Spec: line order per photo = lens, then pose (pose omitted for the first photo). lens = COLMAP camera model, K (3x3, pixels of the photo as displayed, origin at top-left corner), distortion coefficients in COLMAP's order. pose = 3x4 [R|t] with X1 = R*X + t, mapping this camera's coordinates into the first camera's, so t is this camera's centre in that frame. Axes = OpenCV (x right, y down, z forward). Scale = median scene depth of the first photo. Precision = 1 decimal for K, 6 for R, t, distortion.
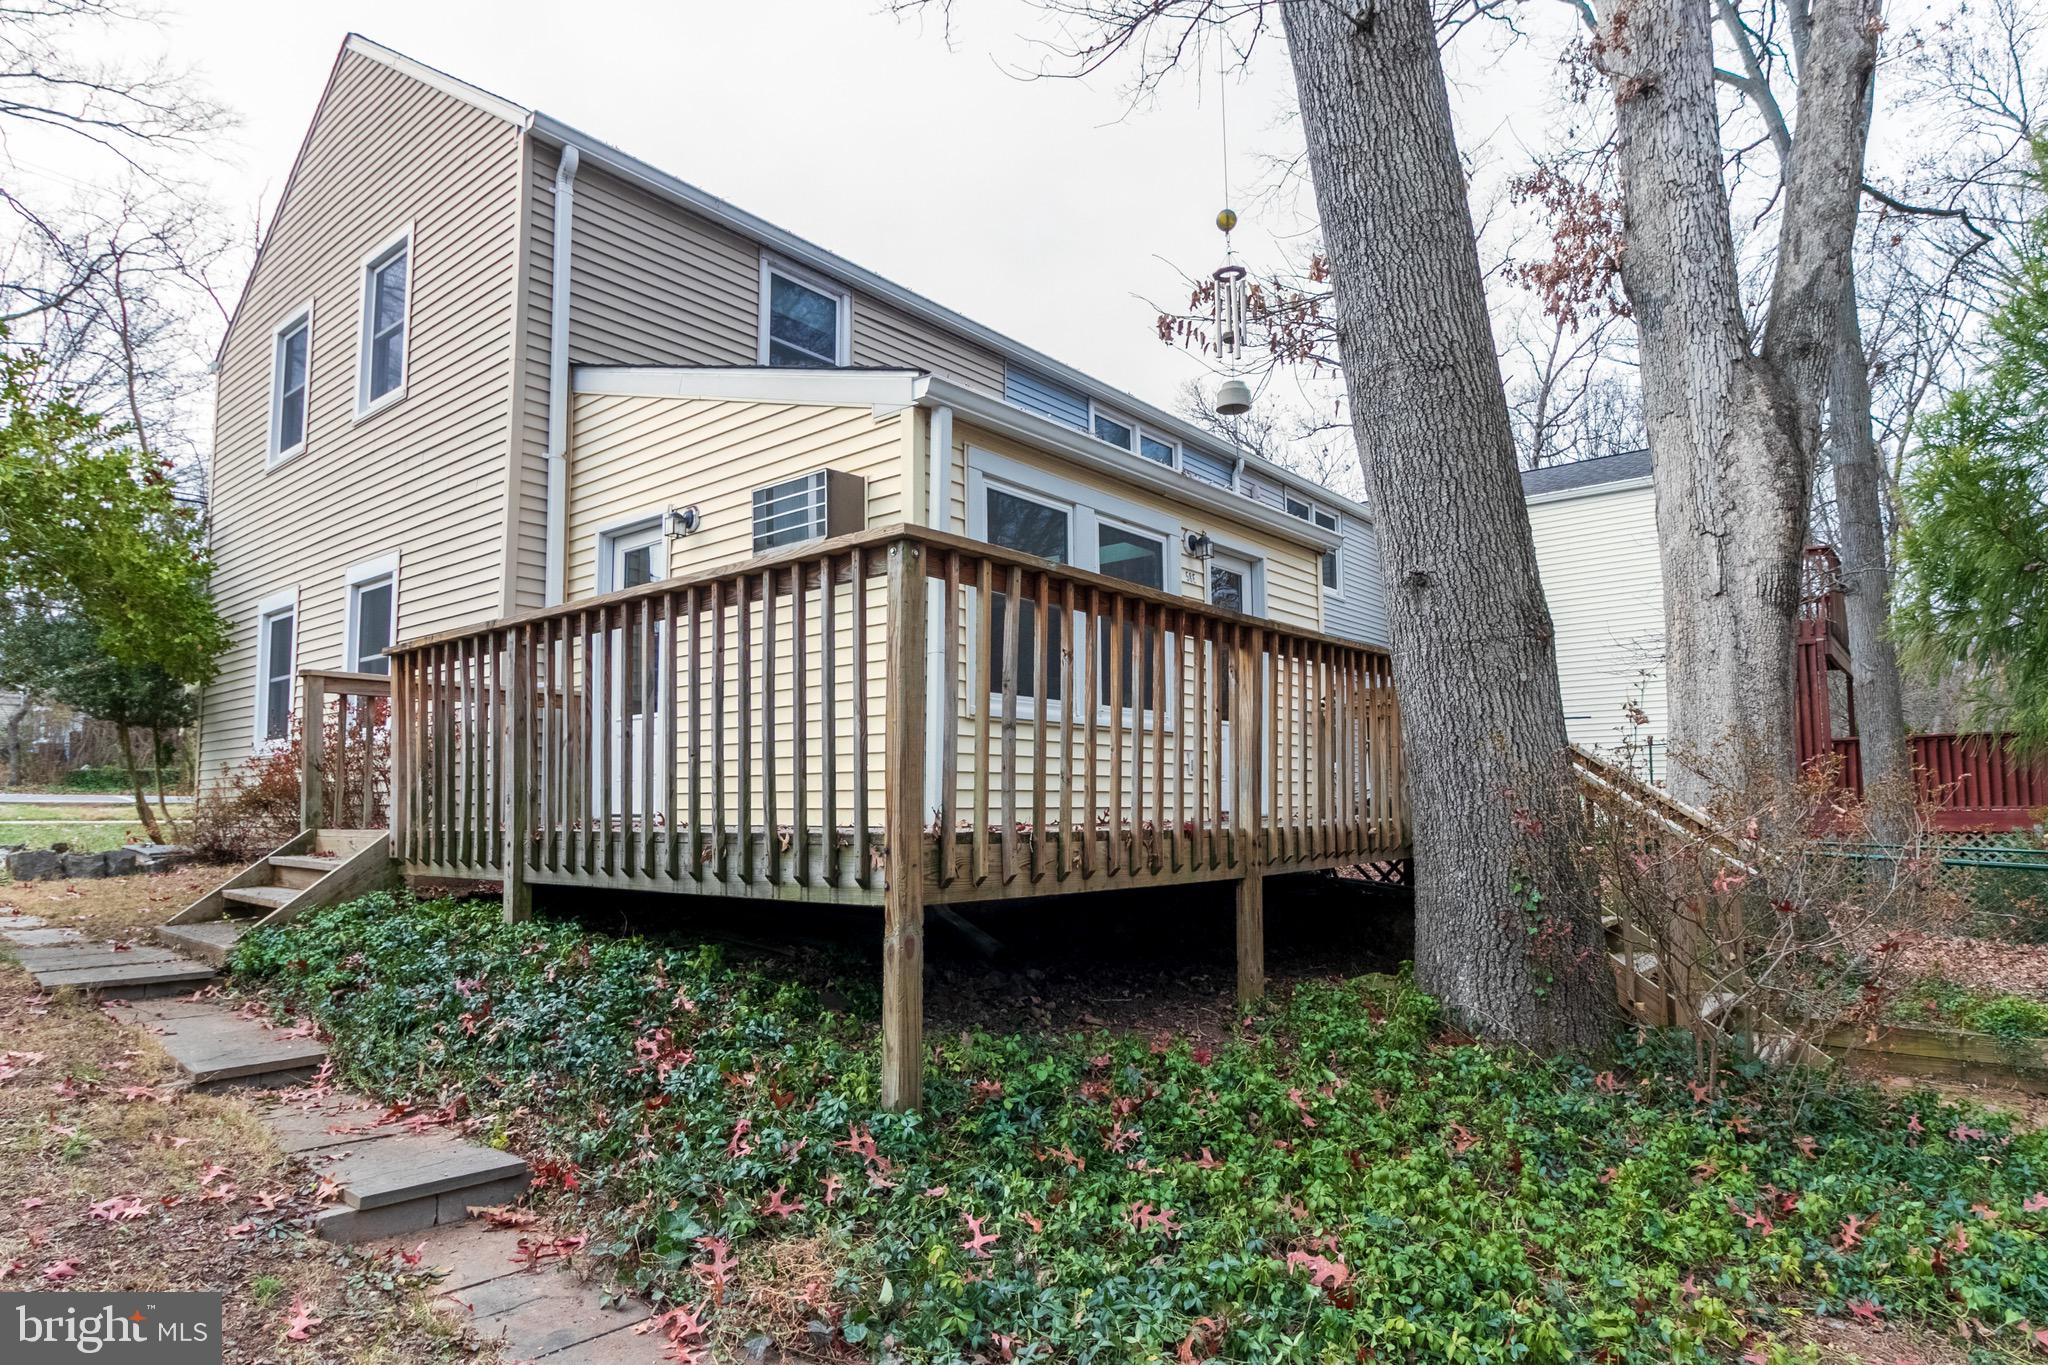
lens RADIAL K [[1171.1, 0, 1024.0], [0, 1171.1, 682.5], [0, 0, 1]] dist [0.001976, 0.000621]
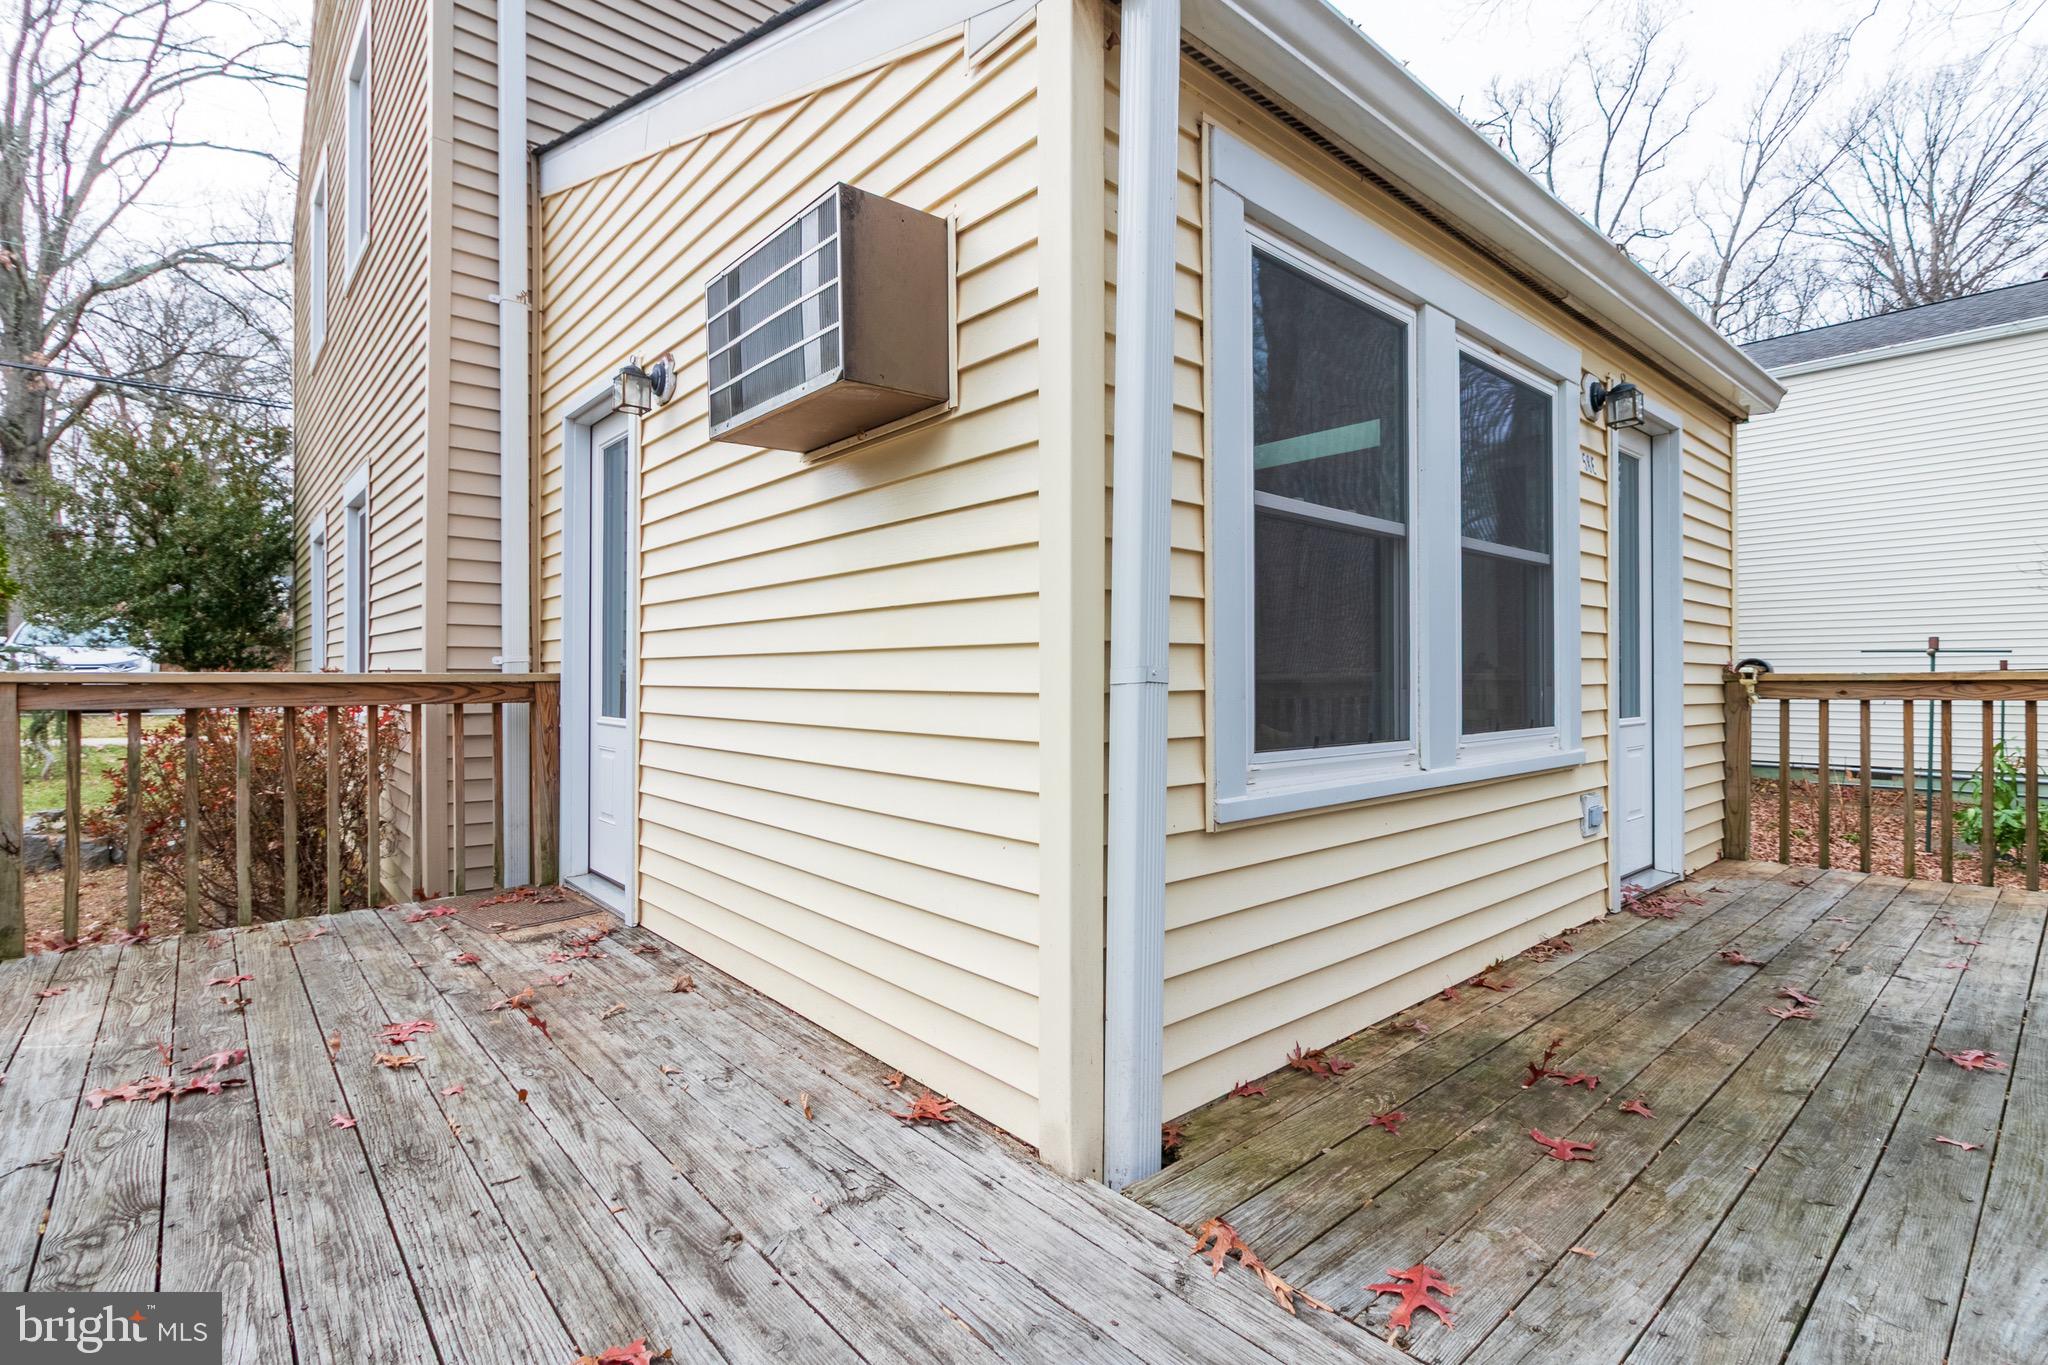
lens RADIAL K [[953.9, 0, 1014.8], [0, 953.9, 670.1], [0, 0, 1]] dist [0.000972, 0.001245]
pose [[0.988378, 0.004607, -0.151947, -0.051215], [0.011634, 0.994317, 0.105822, -0.046241], [0.151571, -0.106360, 0.982707, 0.532607]]
